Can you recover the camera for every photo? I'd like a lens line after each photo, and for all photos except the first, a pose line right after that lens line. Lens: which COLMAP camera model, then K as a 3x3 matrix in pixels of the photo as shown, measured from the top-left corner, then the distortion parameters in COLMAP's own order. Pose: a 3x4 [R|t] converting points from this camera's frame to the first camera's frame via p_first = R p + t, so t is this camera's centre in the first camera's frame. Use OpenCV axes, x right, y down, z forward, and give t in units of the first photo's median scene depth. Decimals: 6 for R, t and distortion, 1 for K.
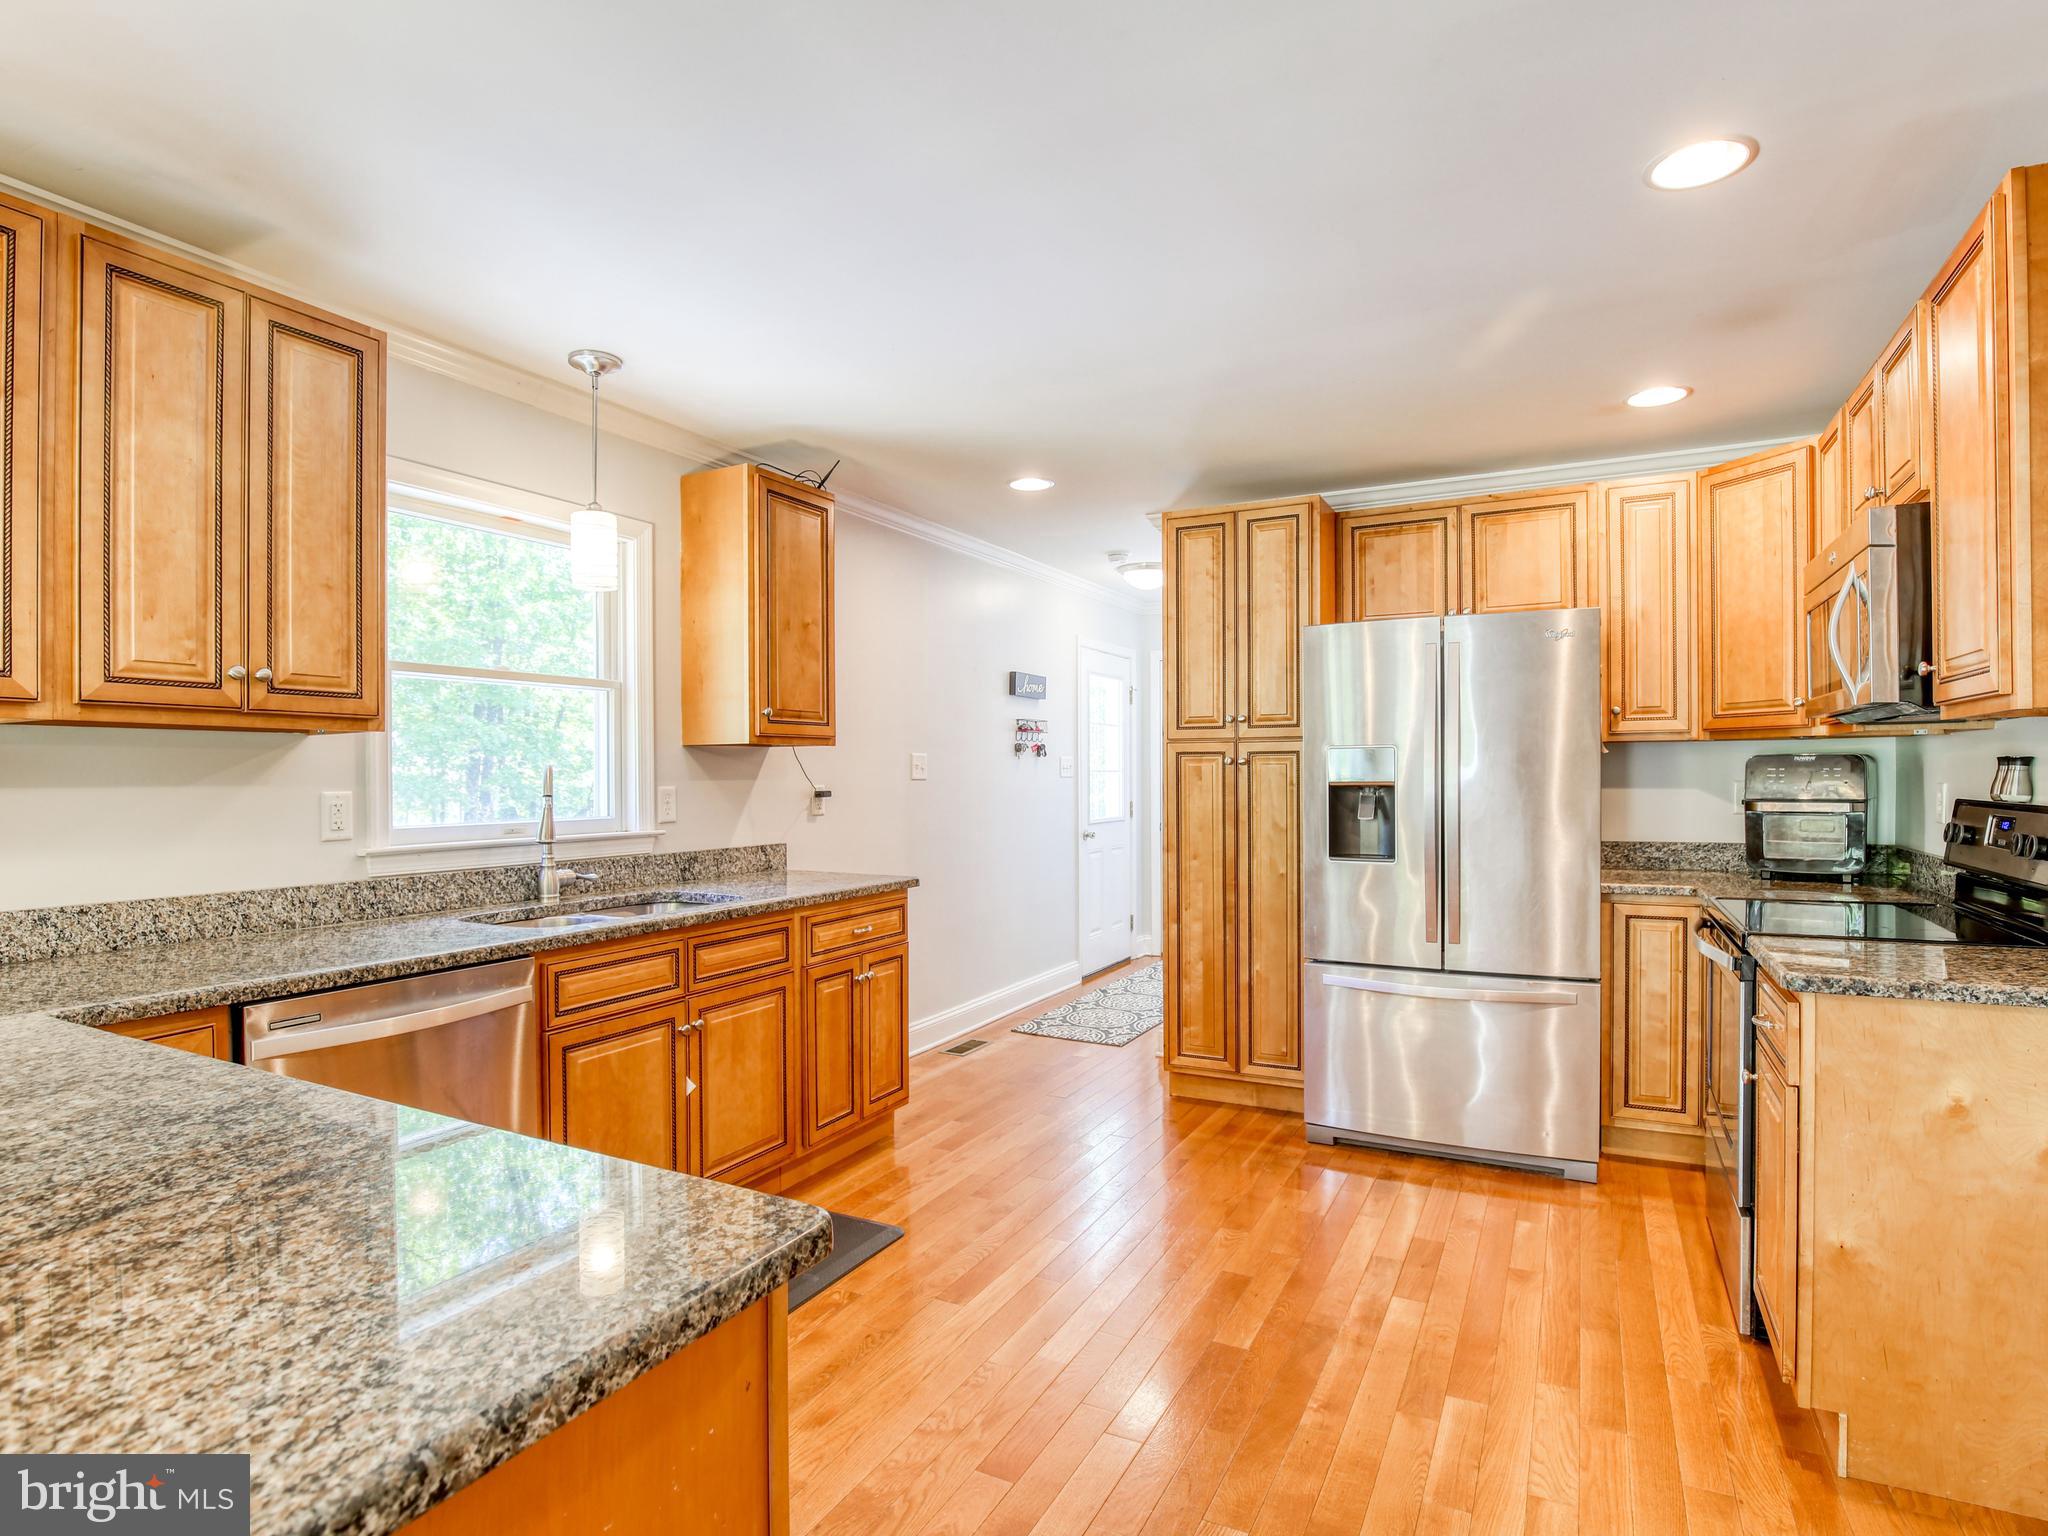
lens RADIAL K [[1082.8, 0, 1026.3], [0, 1082.8, 777.3], [0, 0, 1]] dist [-0.018769, -0.000214]
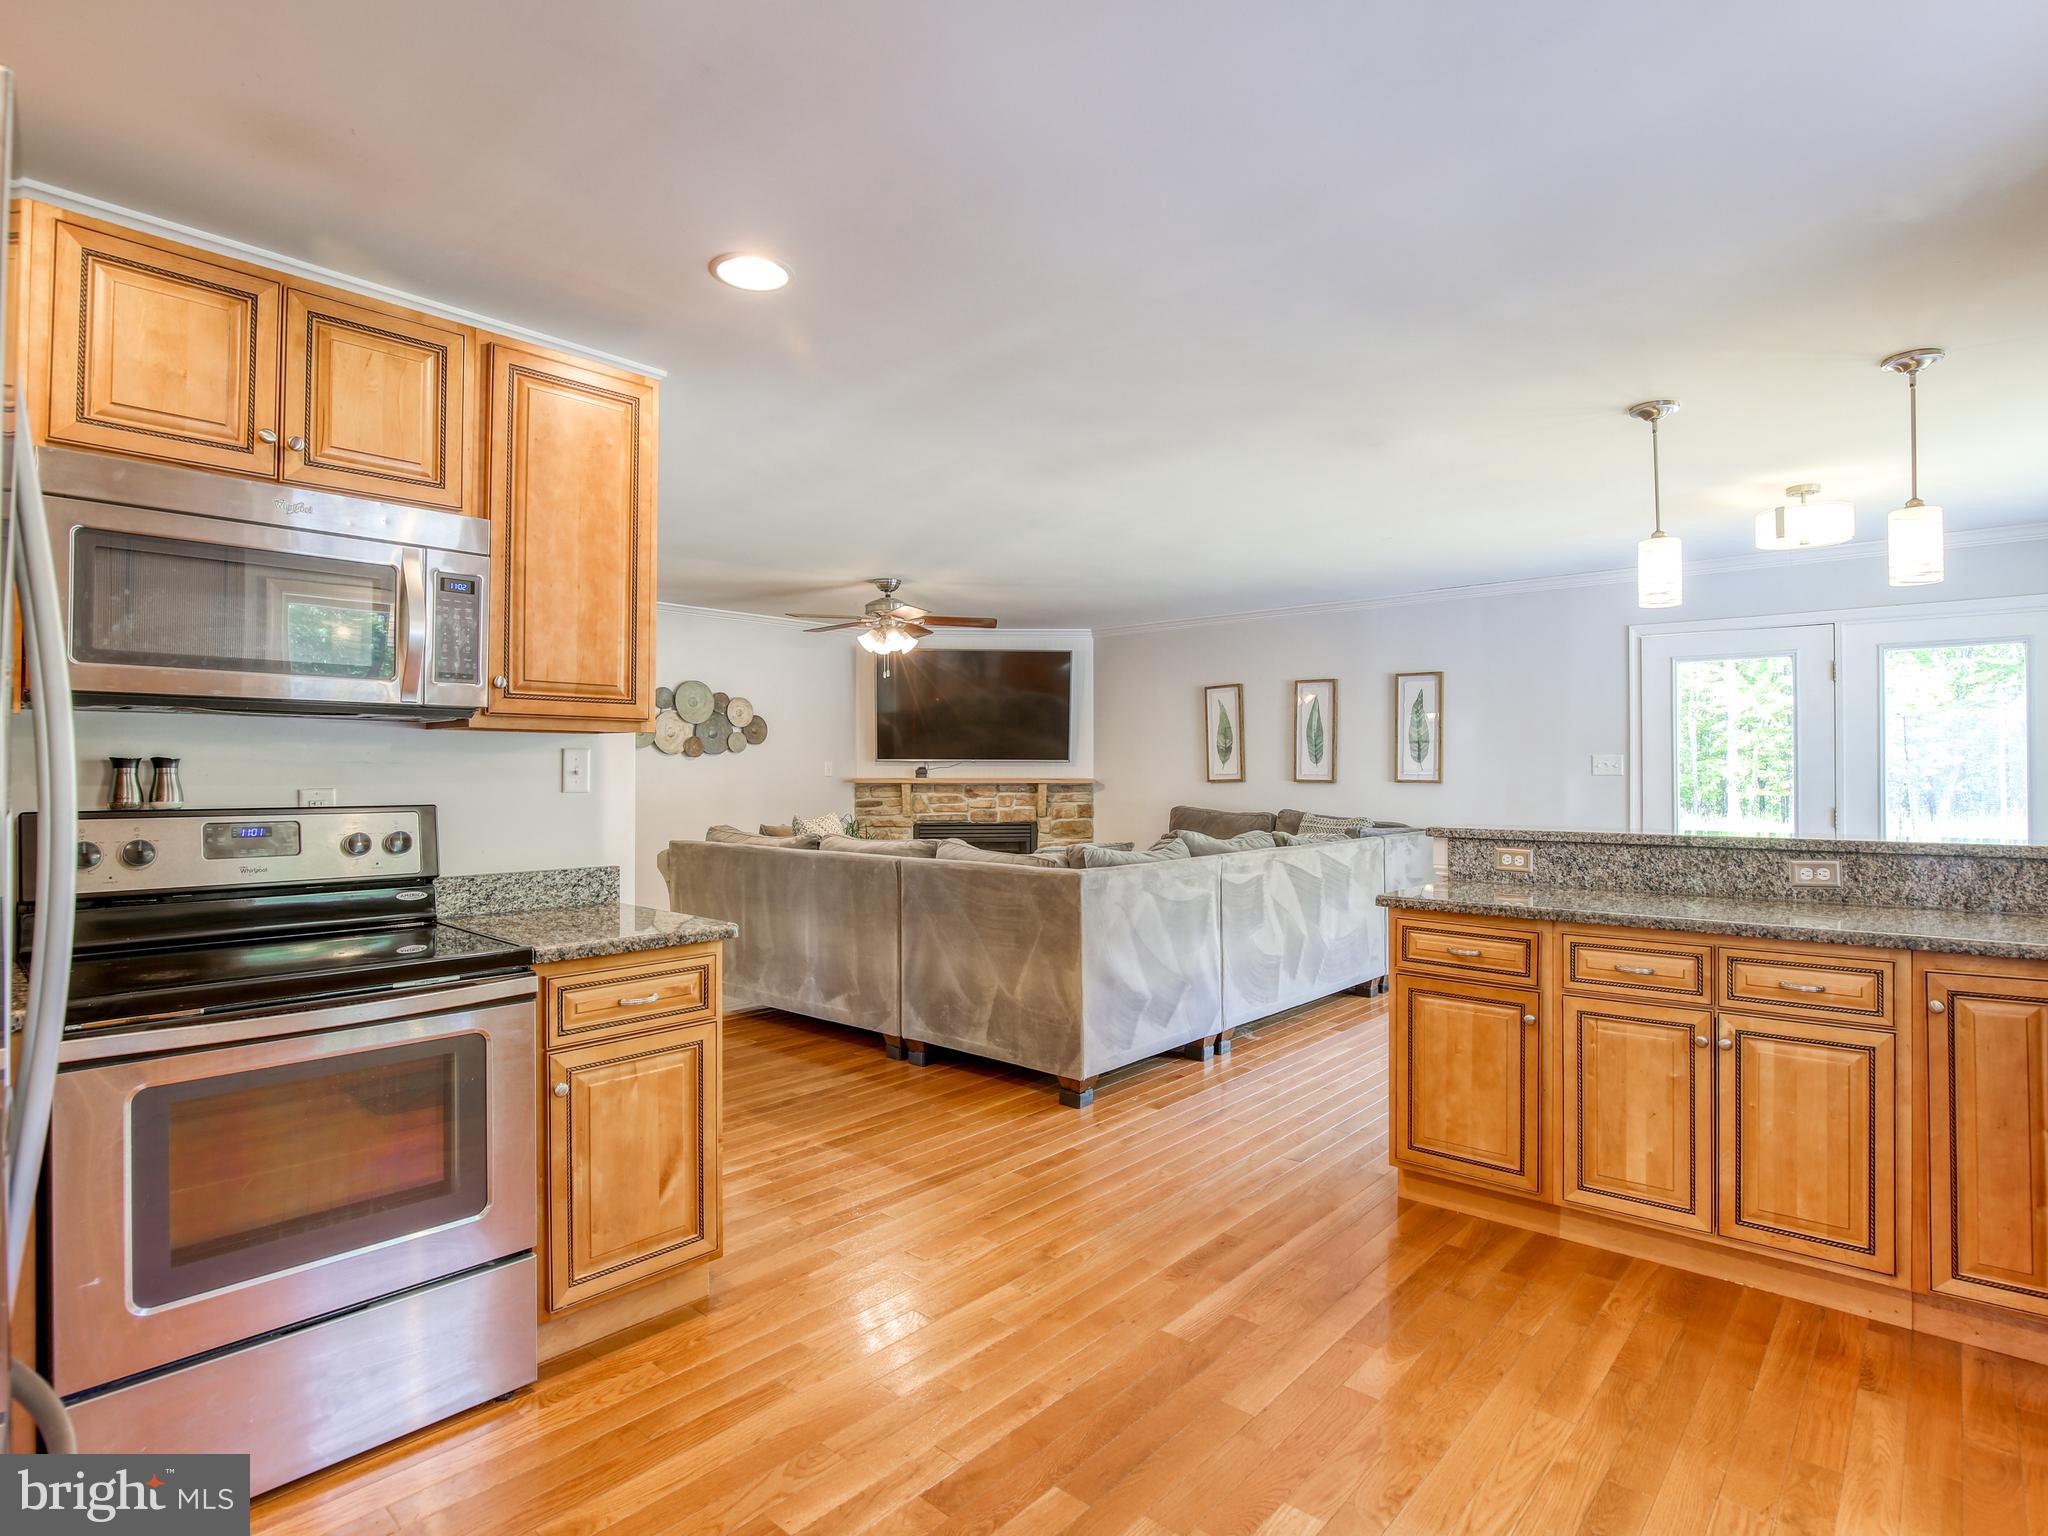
lens RADIAL K [[1072.7, 0, 1029.0], [0, 1072.7, 760.7], [0, 0, 1]] dist [-0.043141, 0.011525]
pose [[-0.968785, 0.007358, 0.247794, 0.019677], [0.005620, 0.999954, -0.007723, -0.005298], [-0.247840, -0.006089, -0.968782, 1.379088]]
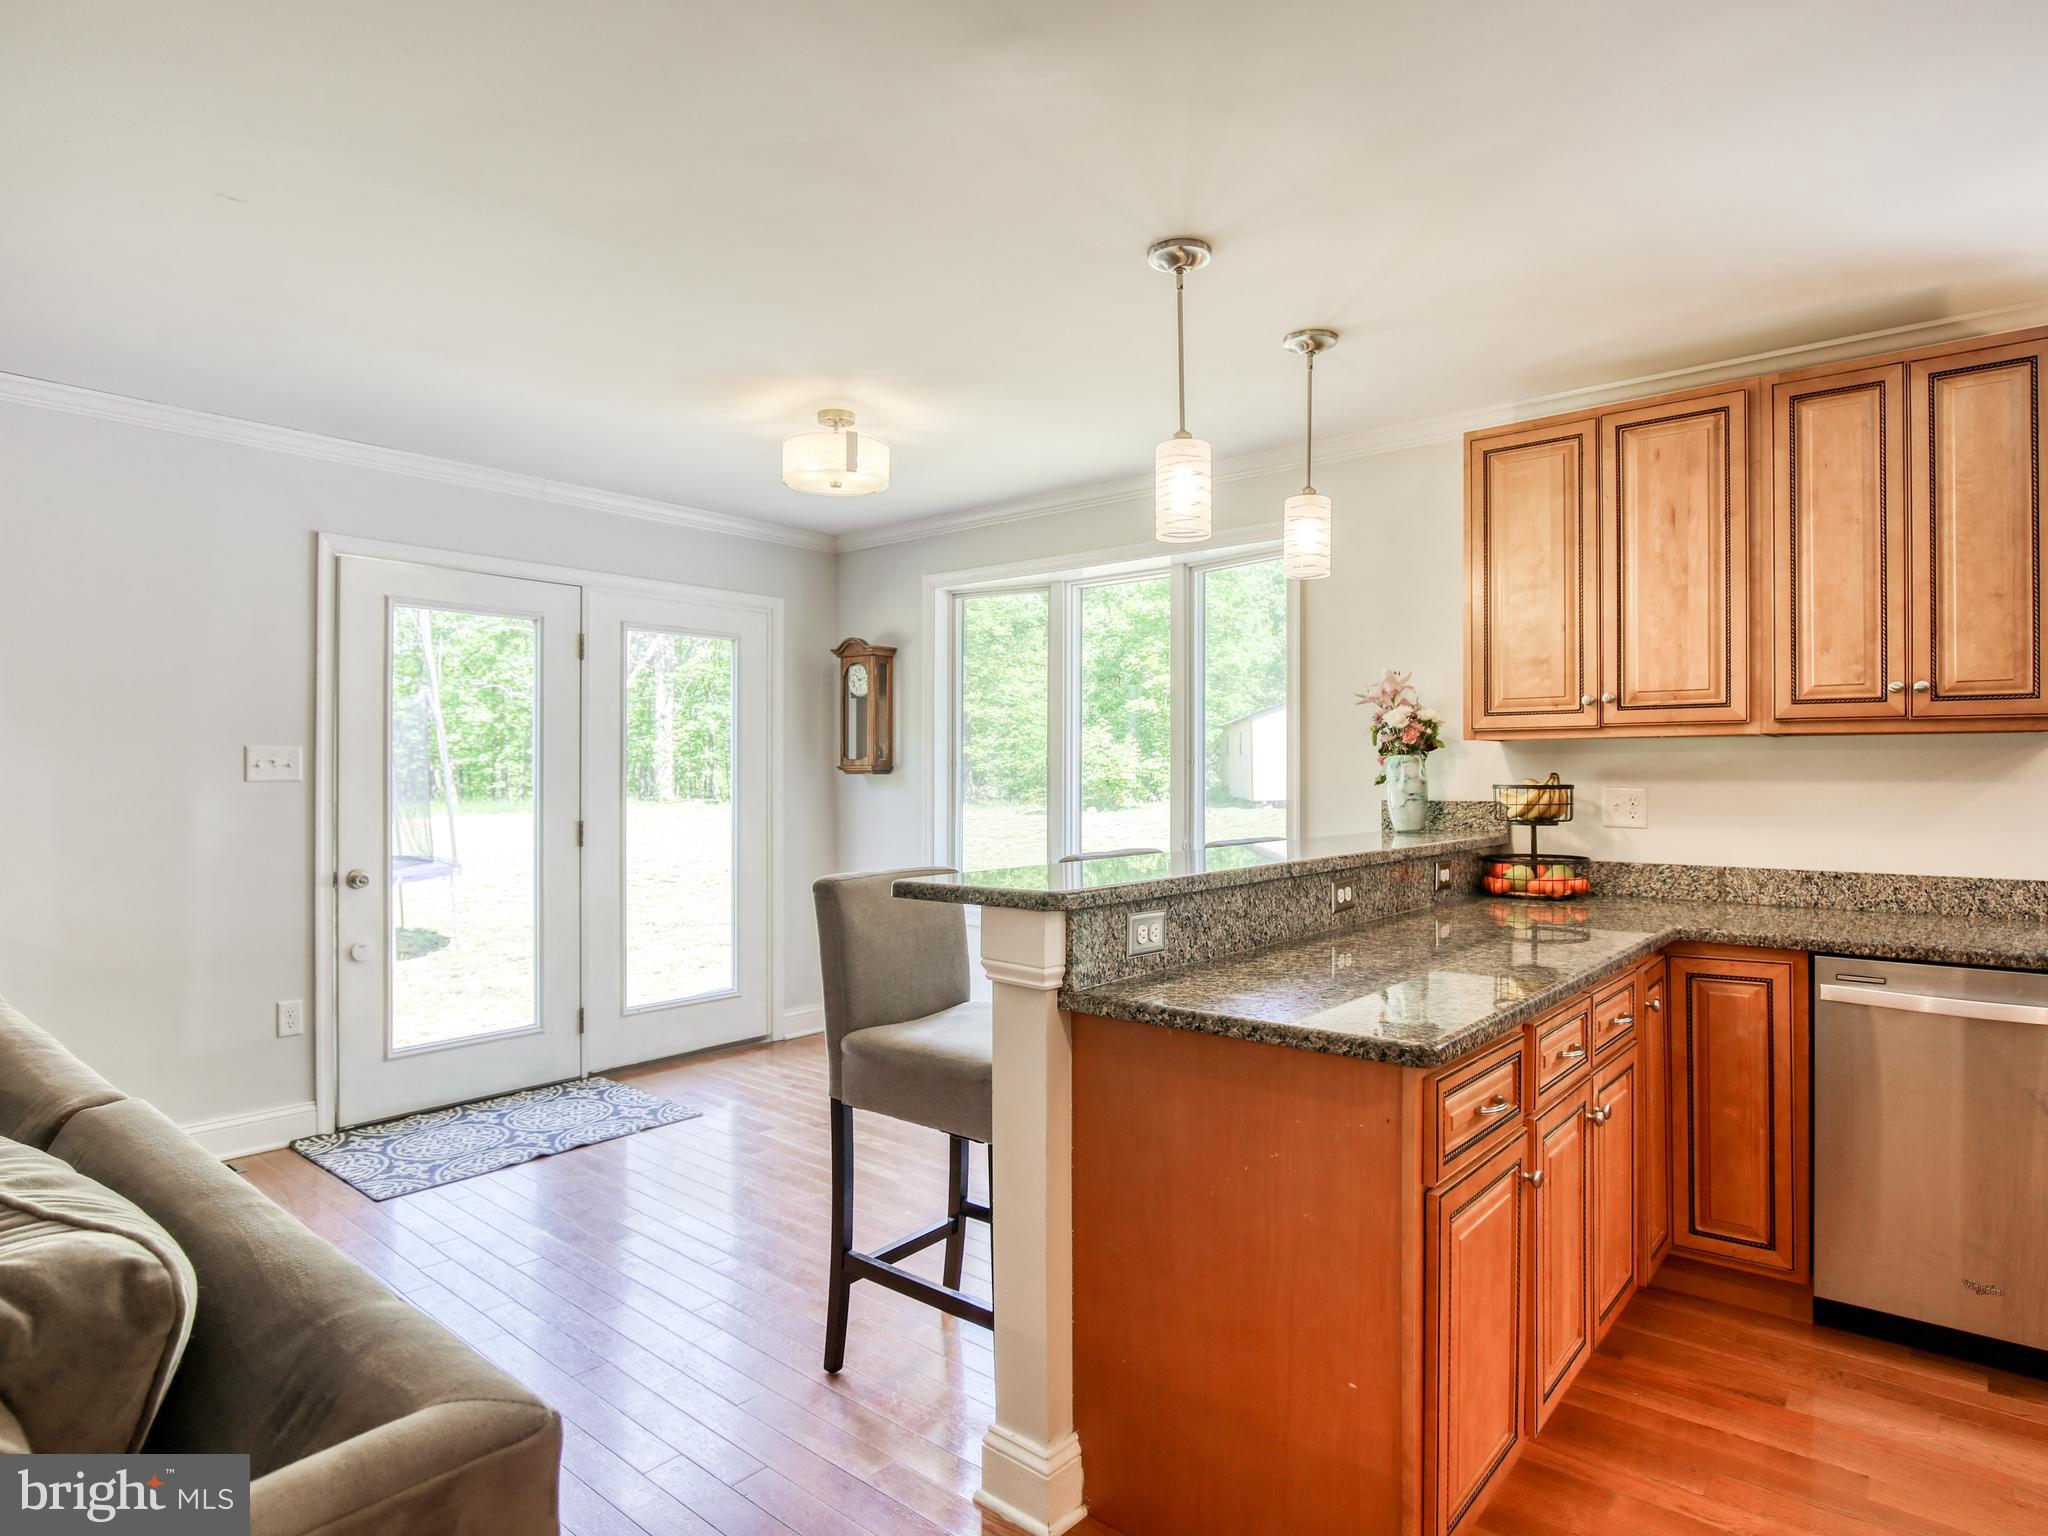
lens RADIAL K [[1141.3, 0, 1022.9], [0, 1141.3, 767.5], [0, 0, 1]] dist [-0.027472, 0.000132]
pose [[-0.223230, 0.000372, -0.974766, 0.482167], [-0.002149, 0.999997, 0.000874, -0.005074], [0.974763, 0.002290, -0.223228, 0.233896]]
